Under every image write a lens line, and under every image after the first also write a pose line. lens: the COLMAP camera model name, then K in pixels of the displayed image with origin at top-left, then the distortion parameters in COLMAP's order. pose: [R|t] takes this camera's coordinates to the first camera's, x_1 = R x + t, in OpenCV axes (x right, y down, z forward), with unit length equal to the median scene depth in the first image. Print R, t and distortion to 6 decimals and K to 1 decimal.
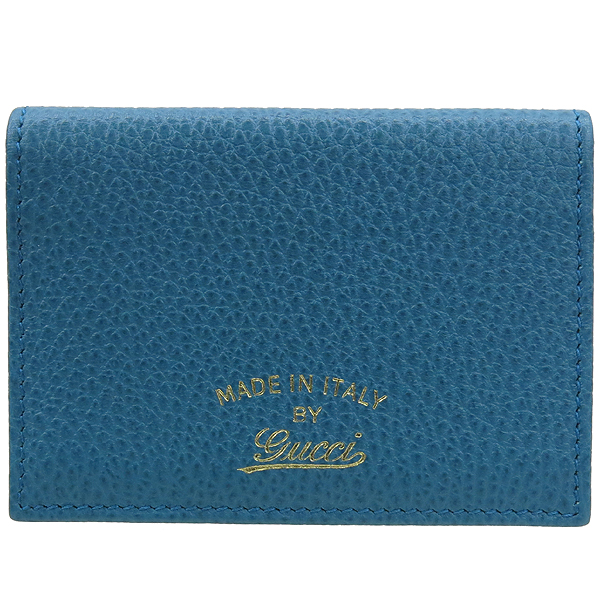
lens RADIAL K [[1831.5, 0, 298.2], [0, 1831.5, 298.7], [0, 0, 1]] dist [-0.025037, 0.000000]
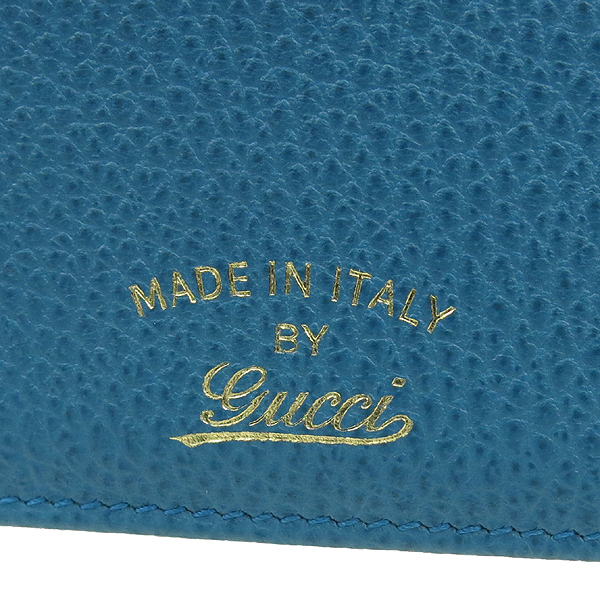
lens RADIAL K [[1831.5, 0, 302.5], [0, 1831.5, 303.6], [0, 0, 1]] dist [-0.025037, 0.000000]
pose [[0.992159, 0.021398, -0.123140, 0.068351], [-0.007521, 0.993672, 0.112071, -0.004284], [0.124759, -0.110266, 0.986041, 0.494580]]
